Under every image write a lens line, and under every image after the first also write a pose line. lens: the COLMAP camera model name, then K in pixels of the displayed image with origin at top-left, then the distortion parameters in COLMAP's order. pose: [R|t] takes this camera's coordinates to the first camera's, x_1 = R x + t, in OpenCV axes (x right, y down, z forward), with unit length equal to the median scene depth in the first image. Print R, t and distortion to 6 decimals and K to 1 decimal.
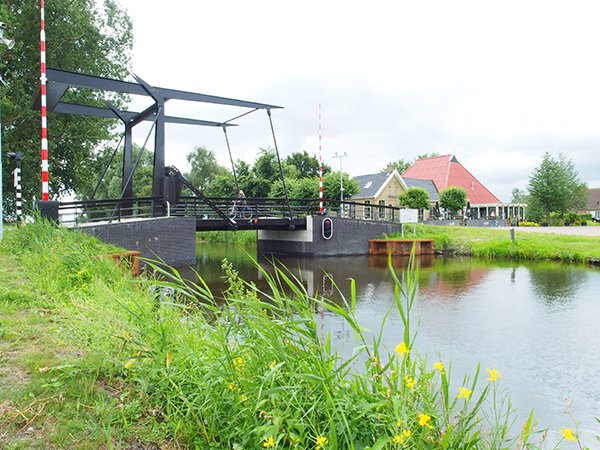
lens RADIAL K [[459.2, 0, 299.9], [0, 459.2, 225.3], [0, 0, 1]] dist [0.001458, 0.000282]
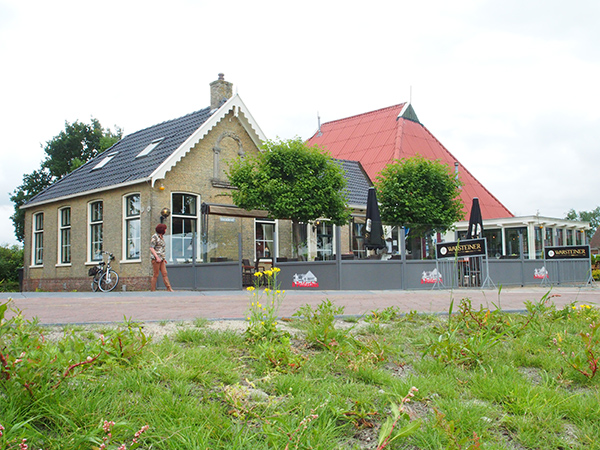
lens RADIAL K [[618.1, 0, 300.0], [0, 618.1, 224.7], [0, 0, 1]] dist [0.003348, 0.000000]
pose [[0.984447, 0.000558, 0.175679, 0.172769], [0.013571, 0.996765, -0.079213, -0.004799], [-0.175155, 0.080365, 0.981255, 0.586912]]
